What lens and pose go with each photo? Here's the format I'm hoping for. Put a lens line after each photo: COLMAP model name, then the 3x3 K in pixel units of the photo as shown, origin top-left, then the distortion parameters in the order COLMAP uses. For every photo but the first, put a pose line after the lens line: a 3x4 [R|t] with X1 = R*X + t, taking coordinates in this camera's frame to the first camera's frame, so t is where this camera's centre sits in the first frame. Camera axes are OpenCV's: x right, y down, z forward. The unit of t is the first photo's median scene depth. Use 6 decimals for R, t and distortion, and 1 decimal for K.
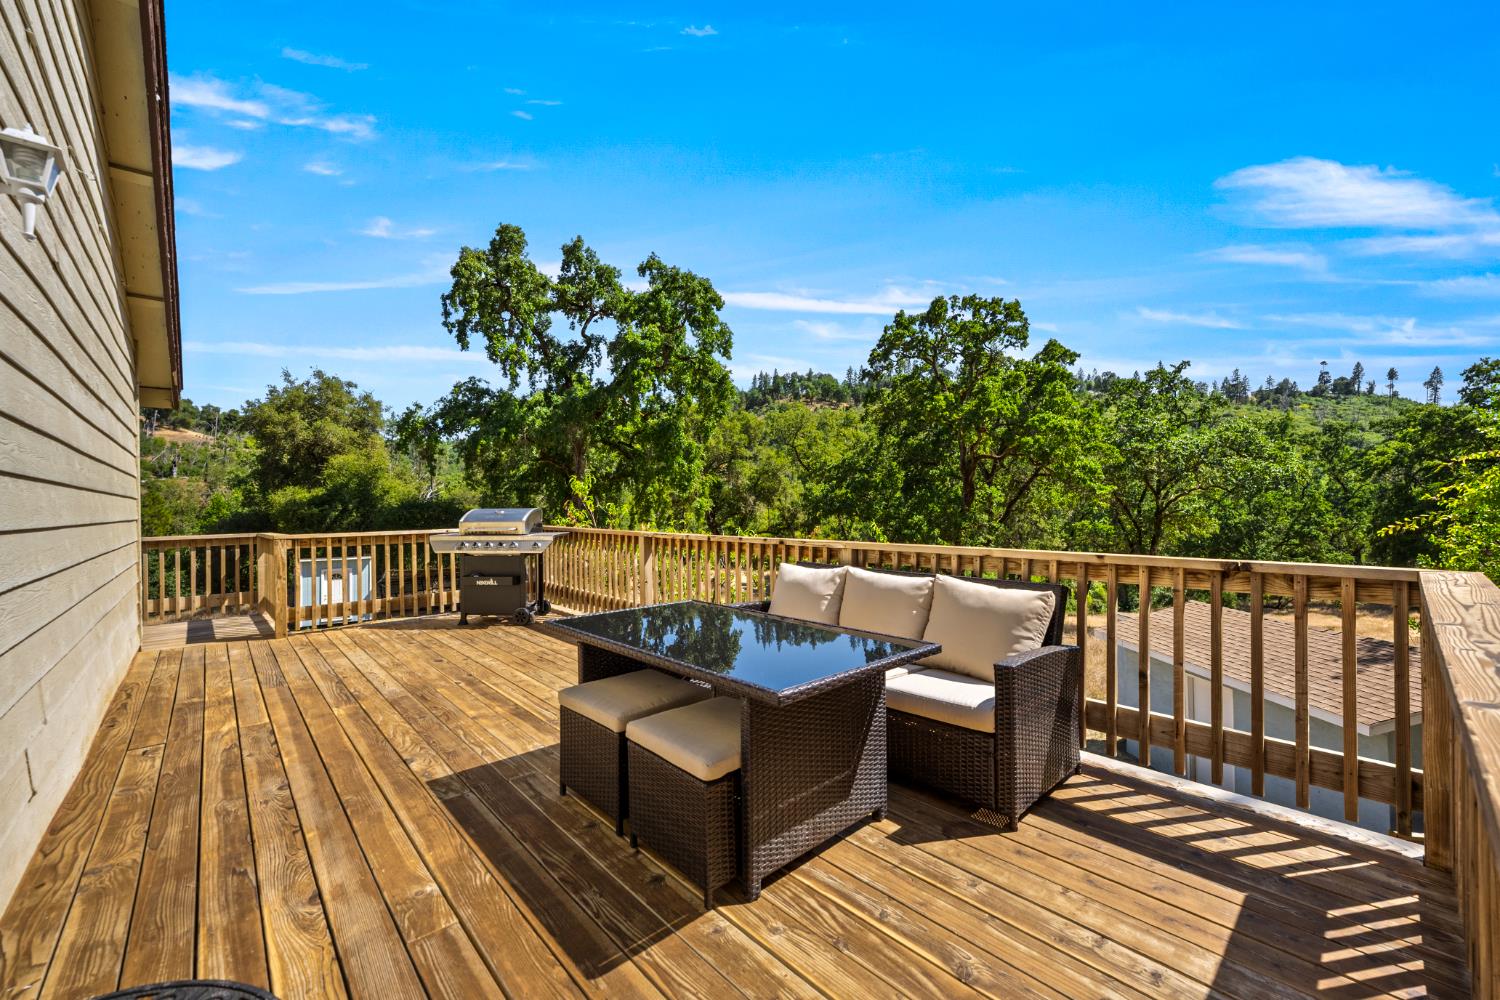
lens RADIAL K [[589.8, 0, 747.5], [0, 589.8, 507.8], [0, 0, 1]] dist [0.003651, -0.000385]
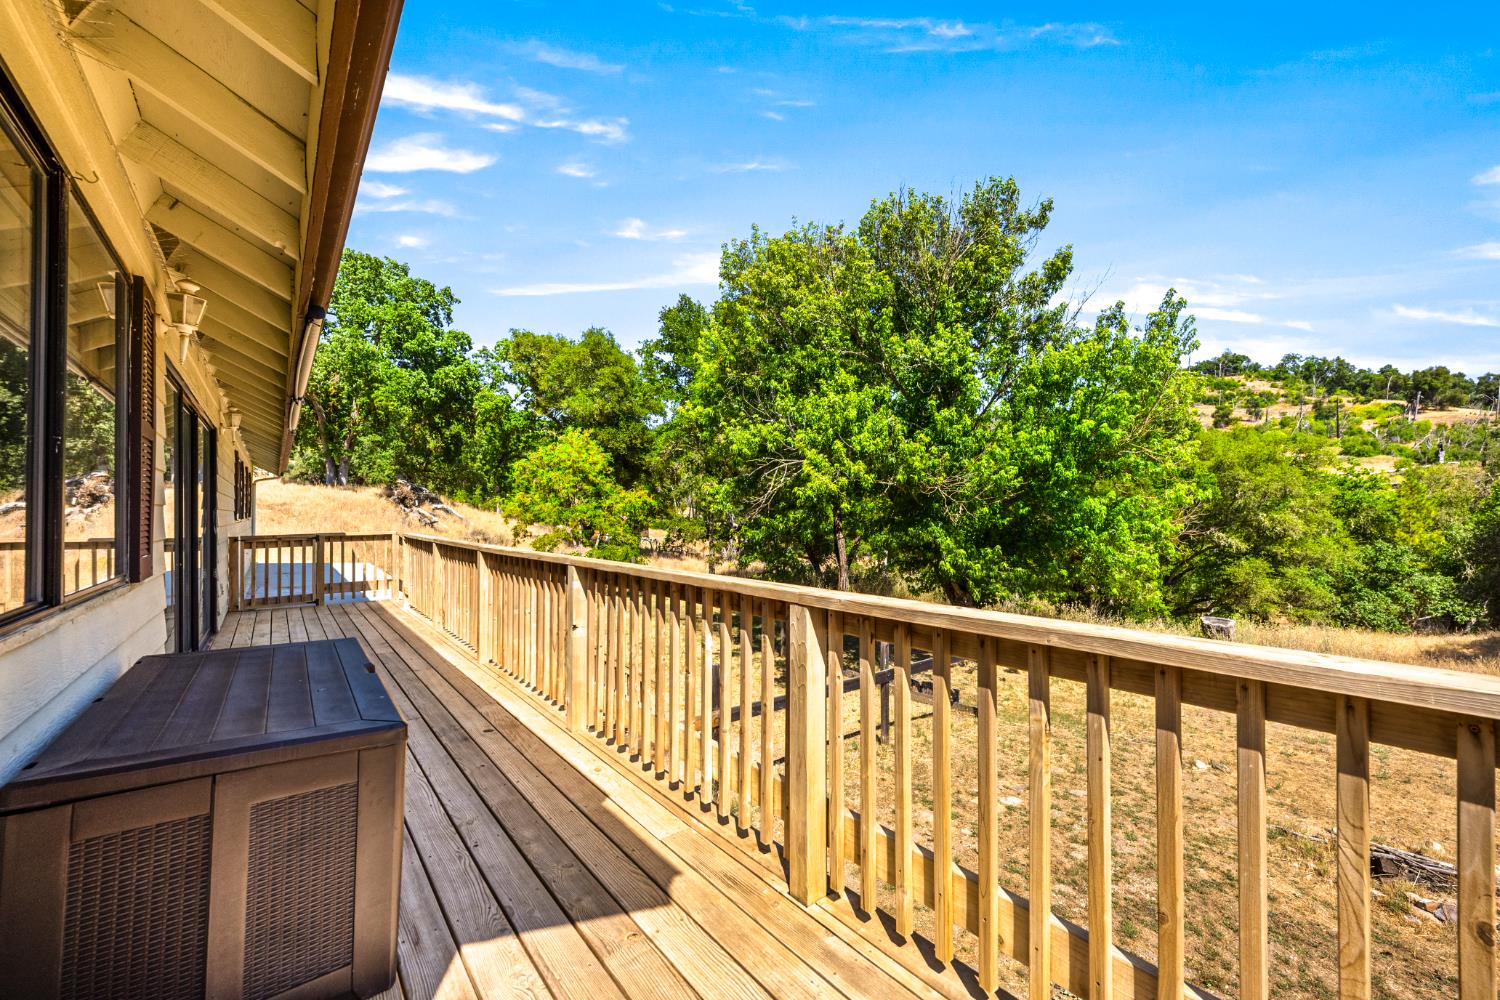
lens RADIAL K [[589.8, 0, 752.6], [0, 589.8, 502.5], [0, 0, 1]] dist [0.003651, -0.000385]
pose [[0.999979, -0.002561, -0.005919, -0.416166], [0.002443, 0.999801, -0.019807, 0.004685], [0.005968, 0.019792, 0.999786, 0.020131]]
